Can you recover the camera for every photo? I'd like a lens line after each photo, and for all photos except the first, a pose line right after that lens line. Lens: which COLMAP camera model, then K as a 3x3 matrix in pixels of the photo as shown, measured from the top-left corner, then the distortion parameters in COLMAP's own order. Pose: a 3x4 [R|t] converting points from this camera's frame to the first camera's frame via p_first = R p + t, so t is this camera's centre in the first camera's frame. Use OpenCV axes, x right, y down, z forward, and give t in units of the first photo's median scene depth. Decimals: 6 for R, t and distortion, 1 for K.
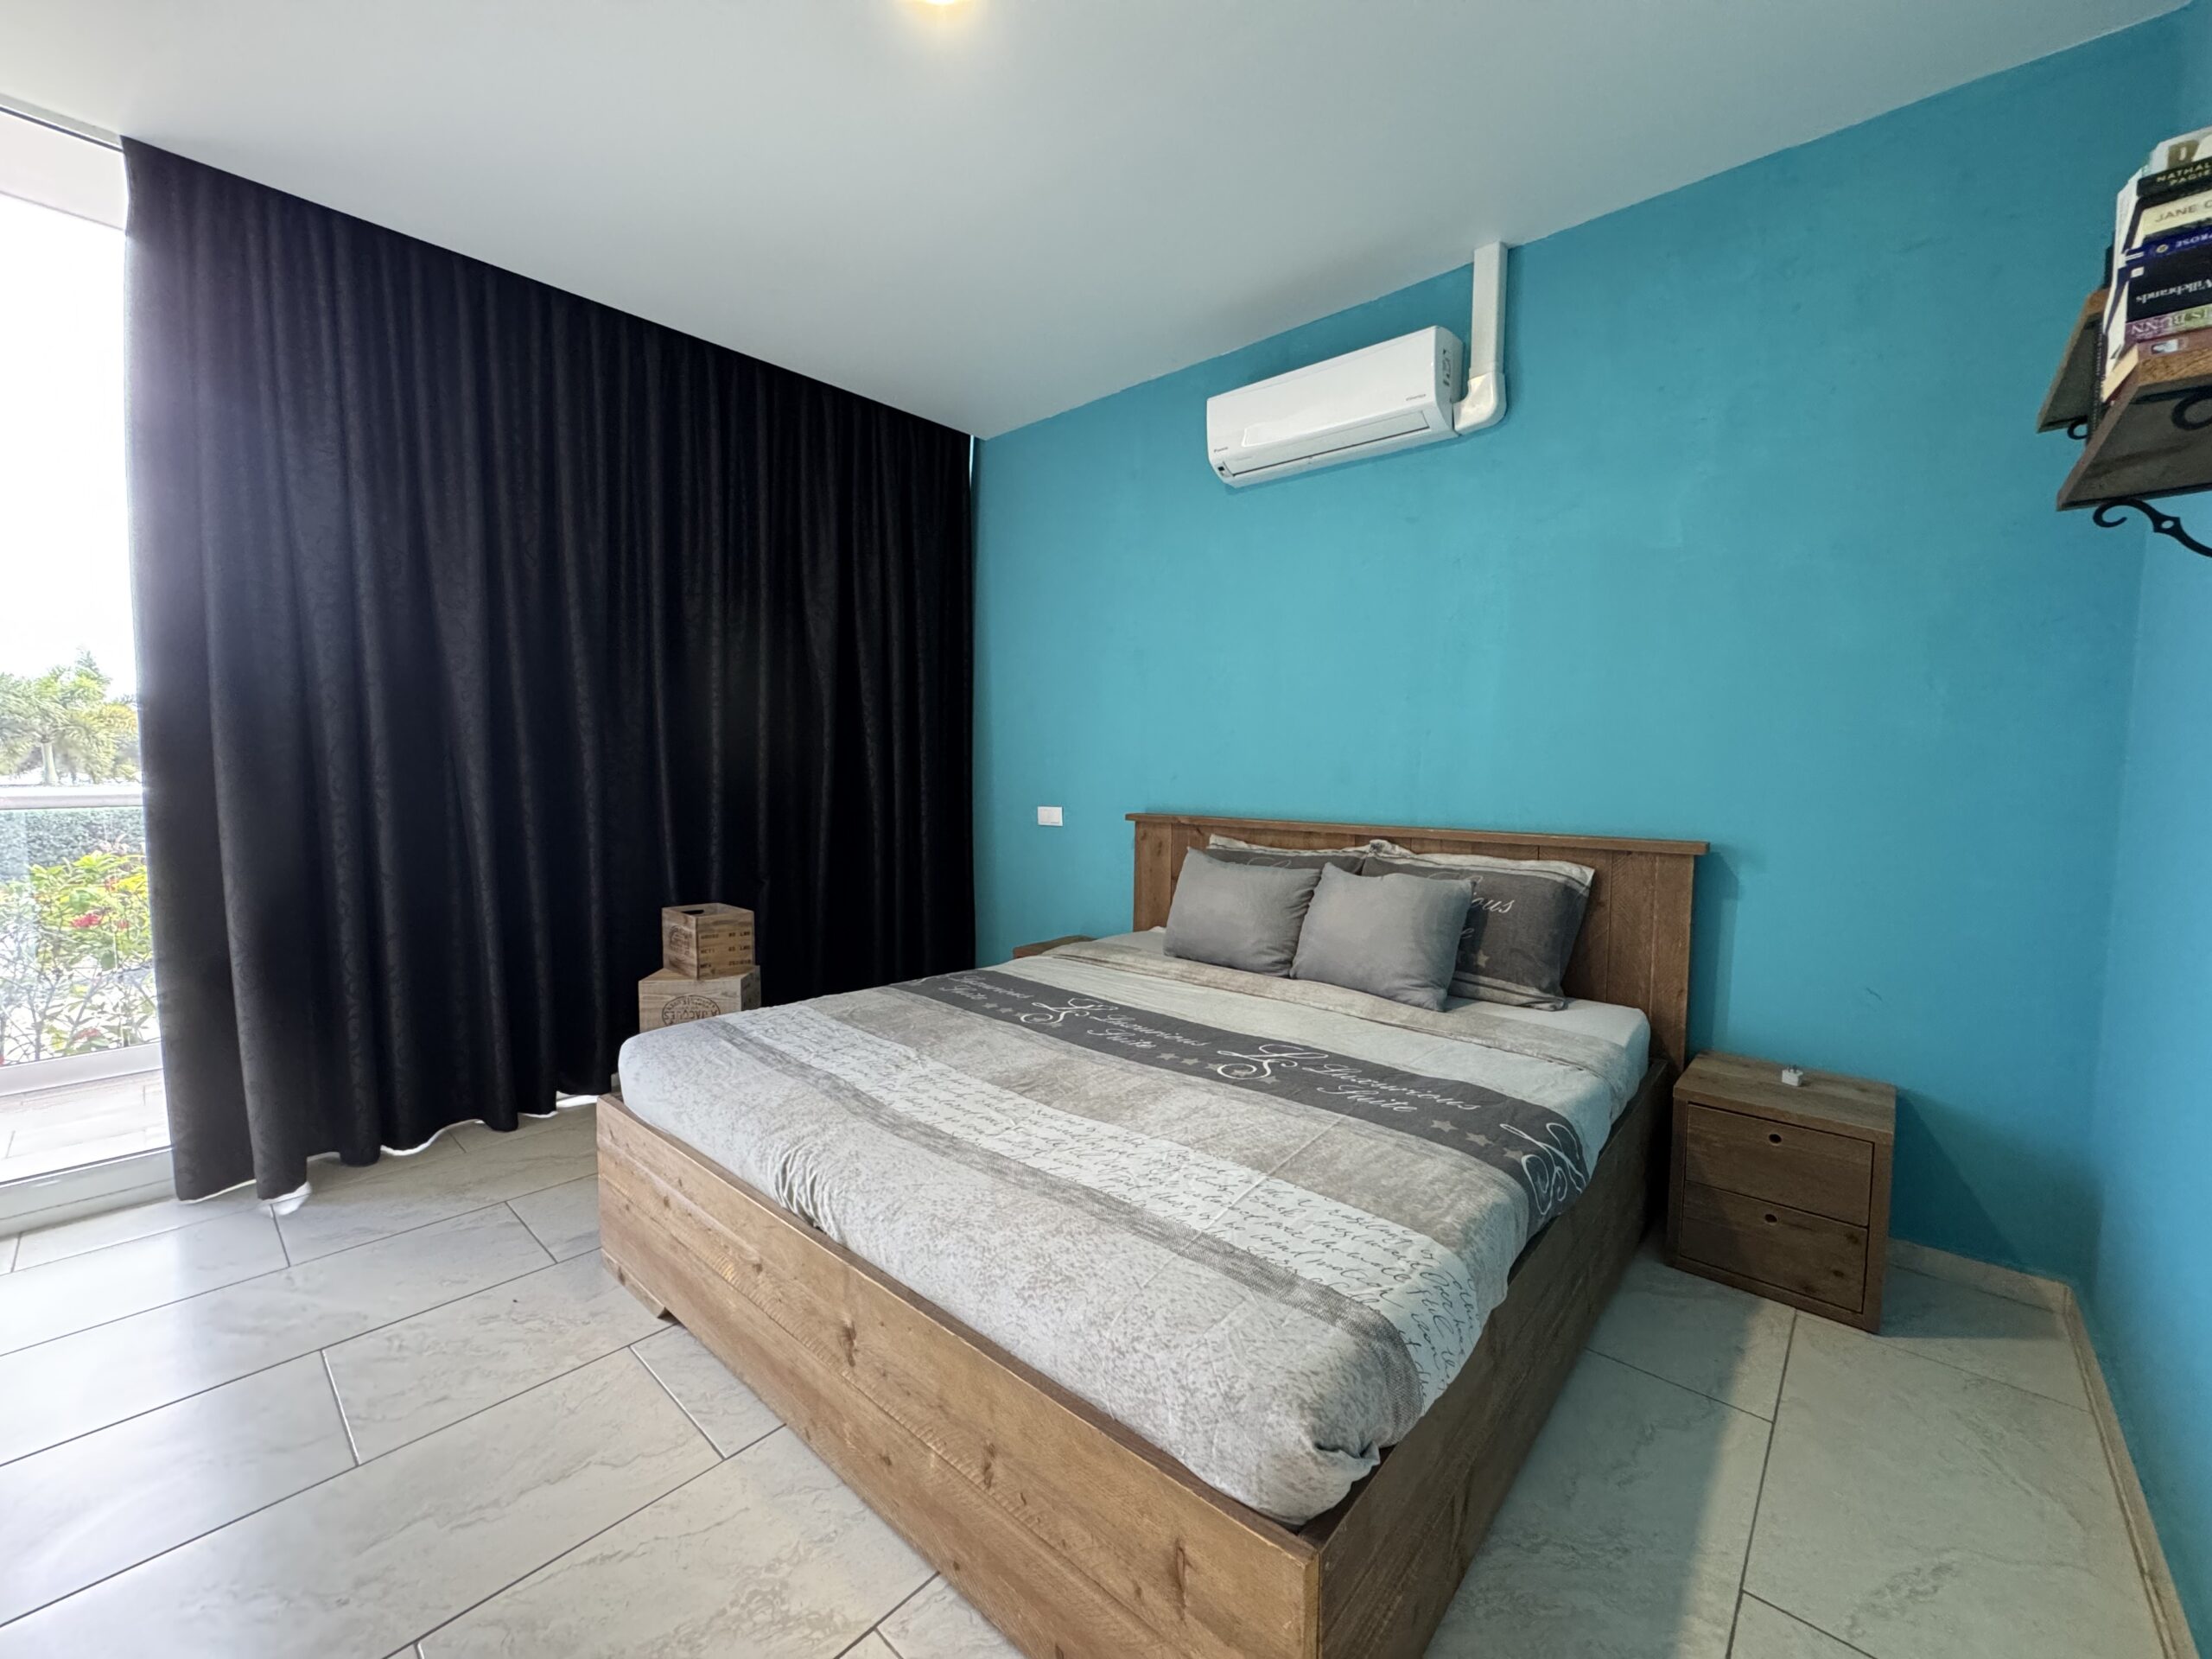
lens RADIAL K [[887.3, 0, 1106.6], [0, 887.3, 826.7], [0, 0, 1]] dist [-0.002356, 0.000198]
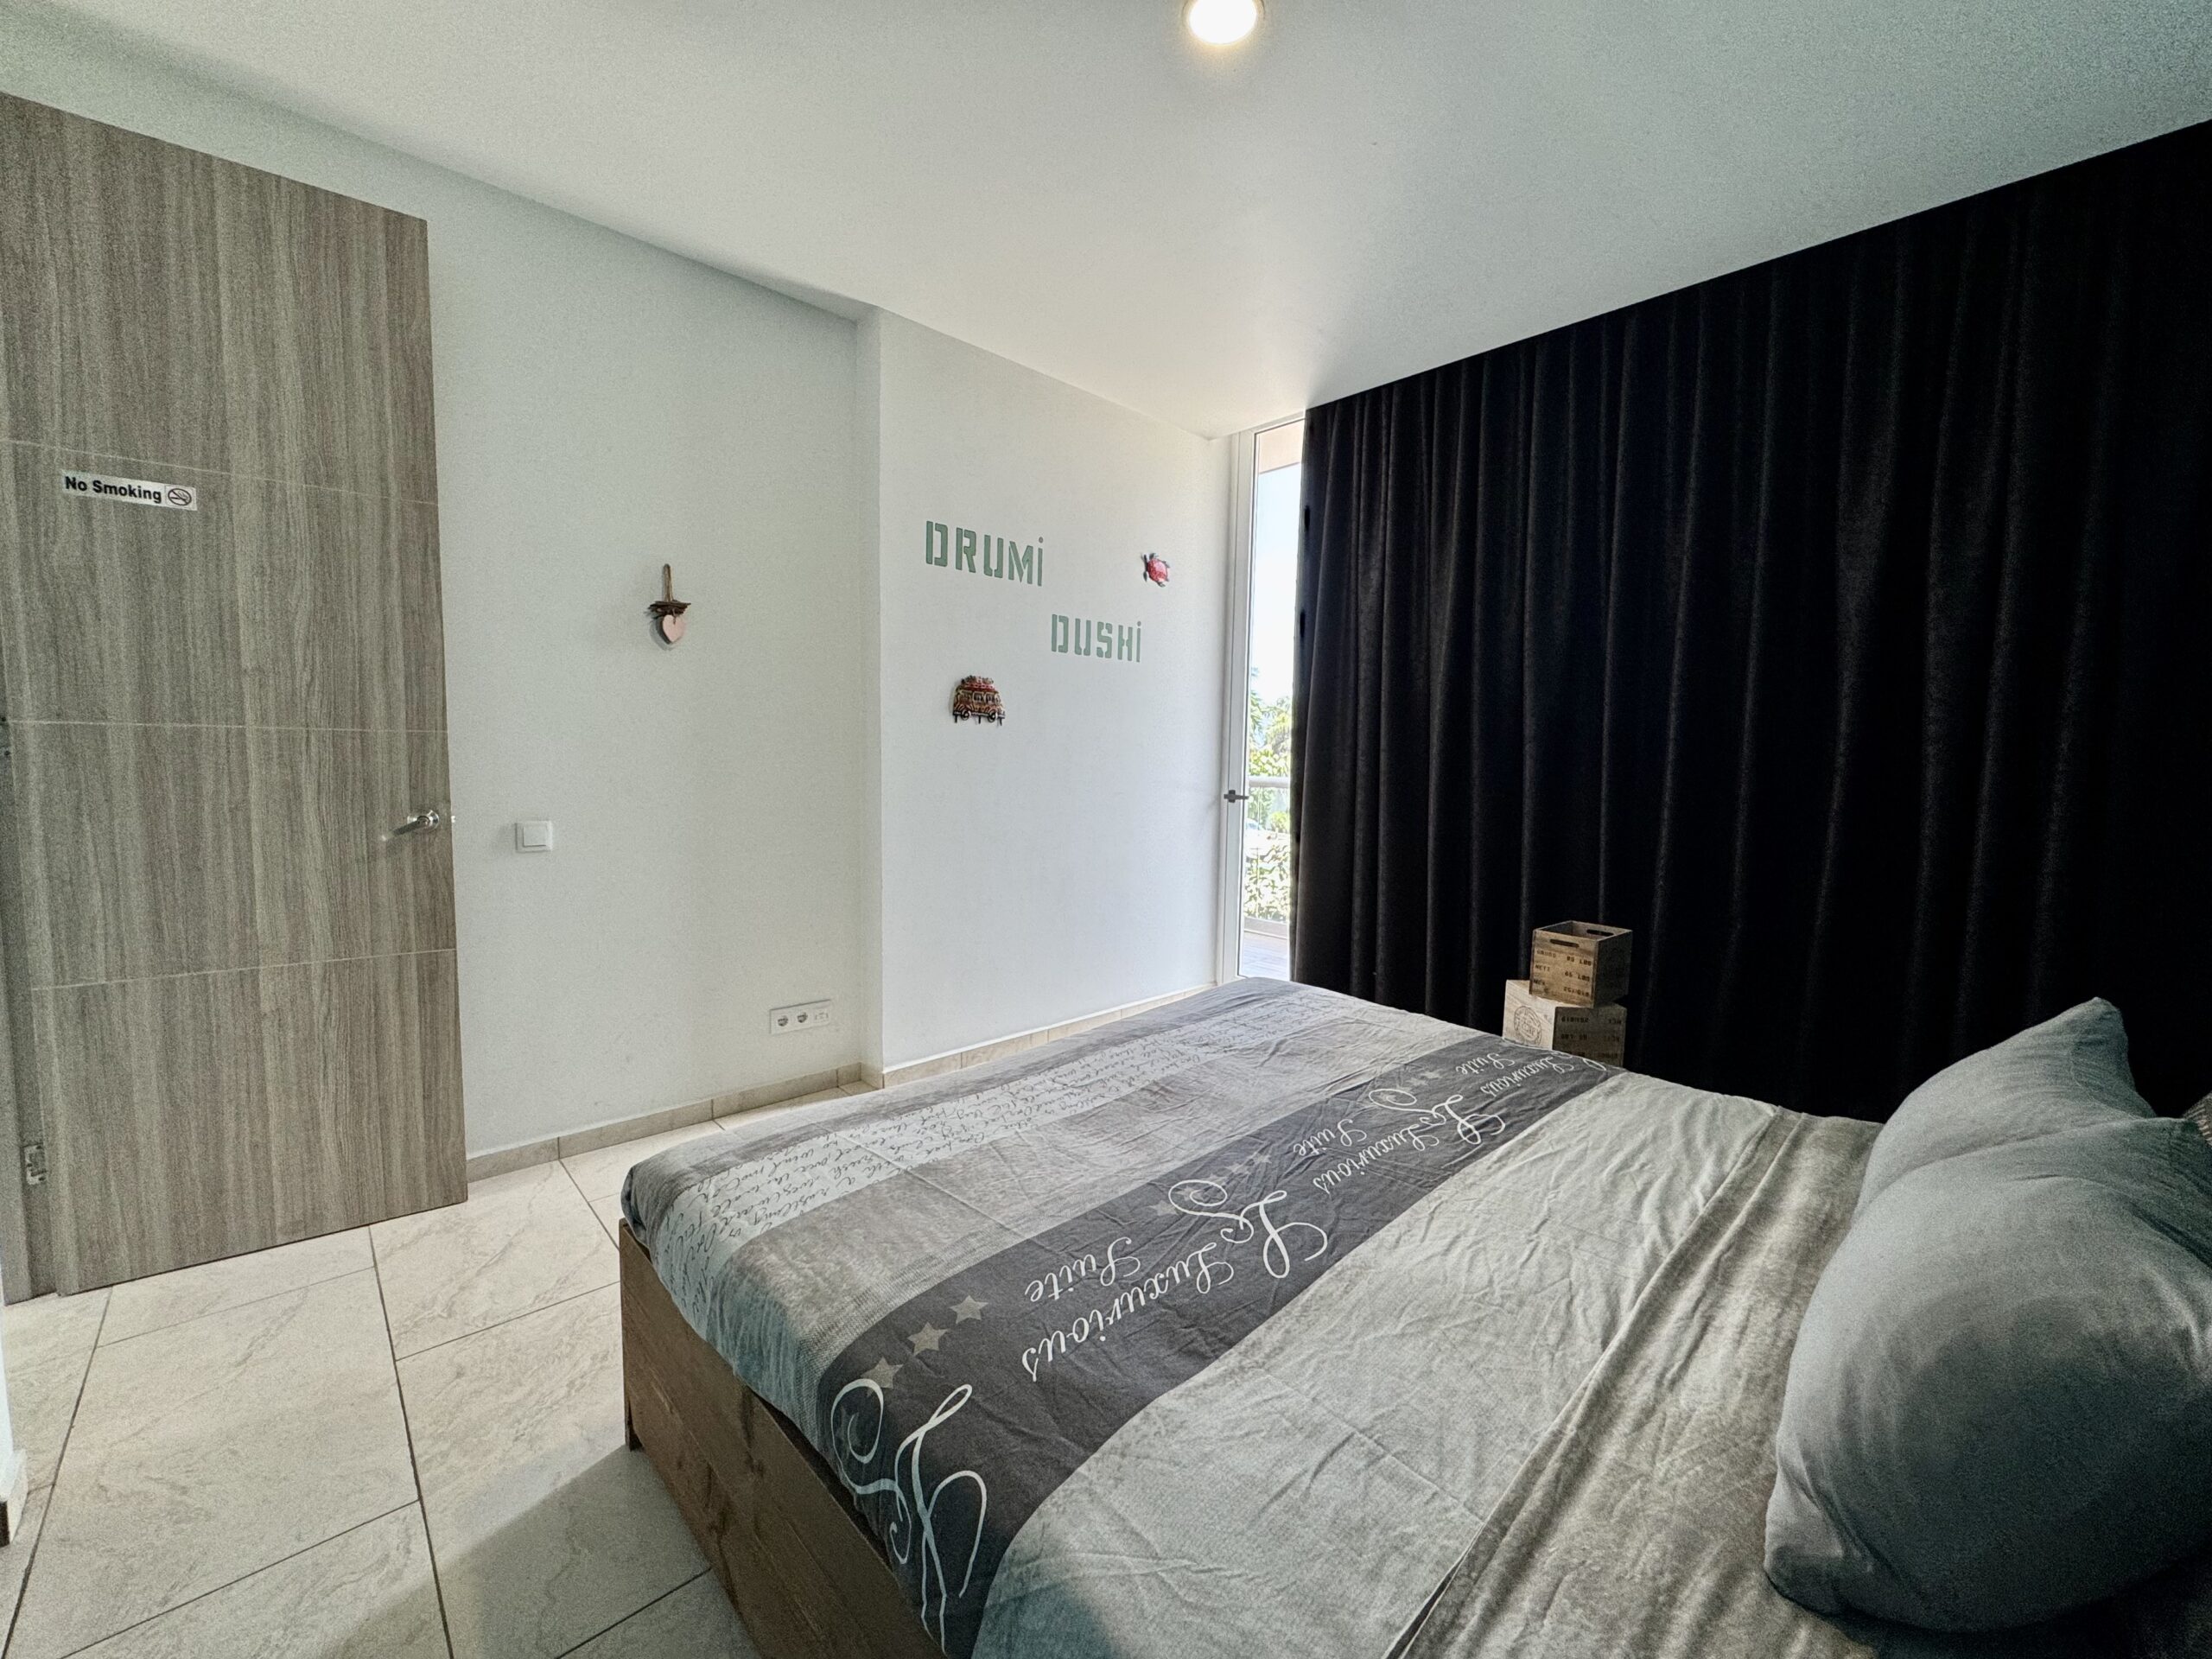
lens RADIAL K [[887.3, 0, 1106.6], [0, 887.3, 826.7], [0, 0, 1]] dist [-0.002356, 0.000198]
pose [[-0.085807, 0.075387, -0.993456, 0.915805], [-0.086997, 0.992758, 0.082848, -0.086033], [0.992506, 0.093537, -0.078627, 1.010761]]
